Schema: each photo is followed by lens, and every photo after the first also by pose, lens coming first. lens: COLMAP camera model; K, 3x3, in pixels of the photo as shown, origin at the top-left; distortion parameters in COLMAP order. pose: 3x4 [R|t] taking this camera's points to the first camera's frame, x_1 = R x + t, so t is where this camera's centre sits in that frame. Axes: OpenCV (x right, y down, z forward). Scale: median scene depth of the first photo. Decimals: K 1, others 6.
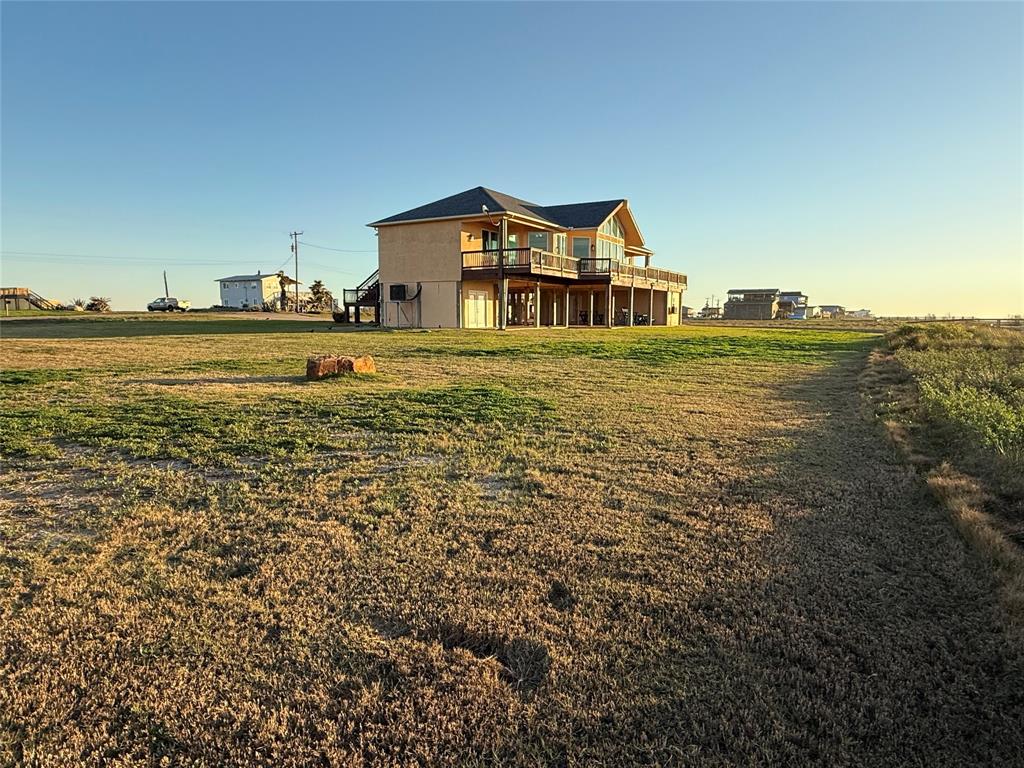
lens RADIAL K [[627.6, 0, 514.6], [0, 627.6, 383.3], [0, 0, 1]] dist [-0.002505, -0.000540]
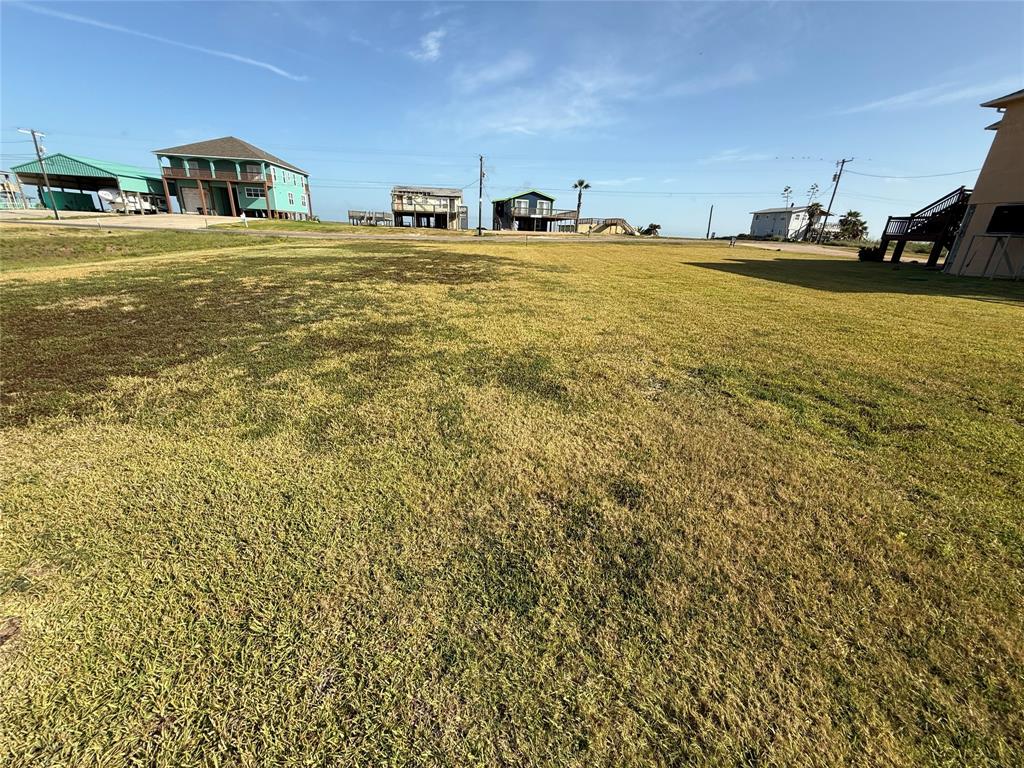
lens RADIAL K [[411.3, 0, 512.4], [0, 411.3, 389.7], [0, 0, 1]] dist [0.001979, 0.000148]
pose [[0.583150, 0.316053, -0.748363, -0.068406], [-0.132657, 0.945898, 0.296107, -0.025542], [0.801460, -0.073399, 0.593527, 0.217269]]
